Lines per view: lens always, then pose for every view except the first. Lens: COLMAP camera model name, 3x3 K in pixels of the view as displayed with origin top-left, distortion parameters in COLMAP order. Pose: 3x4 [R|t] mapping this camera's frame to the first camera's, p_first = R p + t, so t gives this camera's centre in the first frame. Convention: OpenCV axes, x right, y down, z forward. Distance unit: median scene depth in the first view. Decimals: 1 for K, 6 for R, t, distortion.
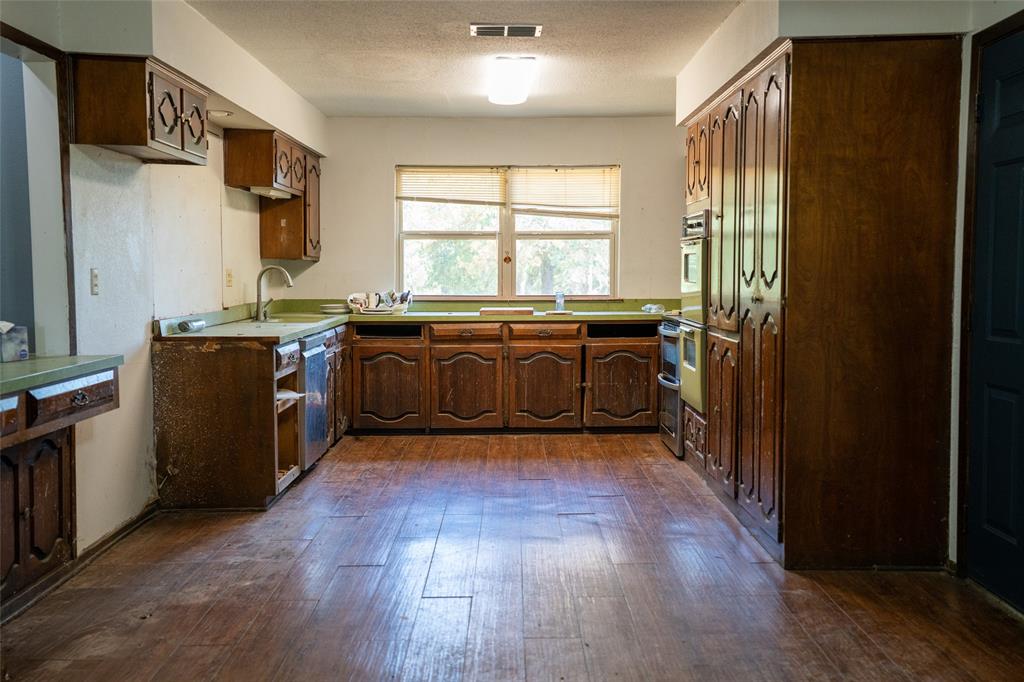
lens RADIAL K [[973.8, 0, 508.4], [0, 973.8, 338.1], [0, 0, 1]] dist [0.091612, 0.000000]
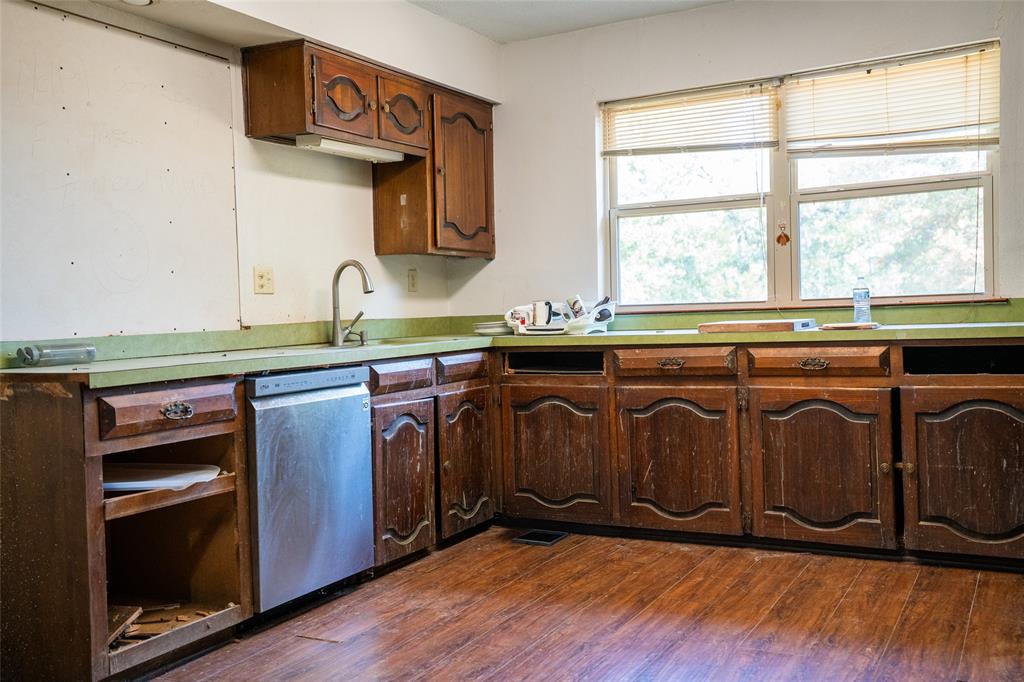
lens RADIAL K [[973.8, 0, 509.5], [0, 973.8, 338.1], [0, 0, 1]] dist [0.091612, 0.000000]
pose [[0.880657, -0.015154, -0.473512, 0.144349], [-0.000120, 0.999481, -0.032211, -0.002395], [0.473754, 0.028424, 0.880198, 0.444729]]
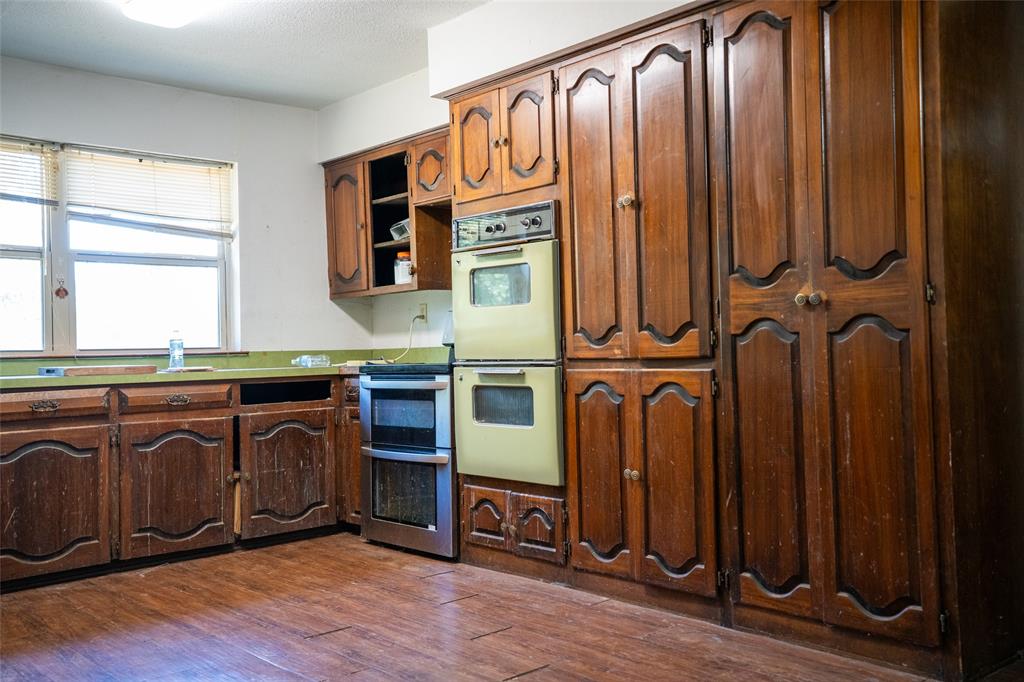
lens RADIAL K [[973.8, 0, 509.2], [0, 973.8, 343.9], [0, 0, 1]] dist [0.091612, 0.000000]
pose [[0.752621, -0.008190, 0.658403, -0.222619], [0.066460, 0.995761, -0.063584, 0.012936], [-0.655092, 0.091612, 0.749975, 0.369873]]
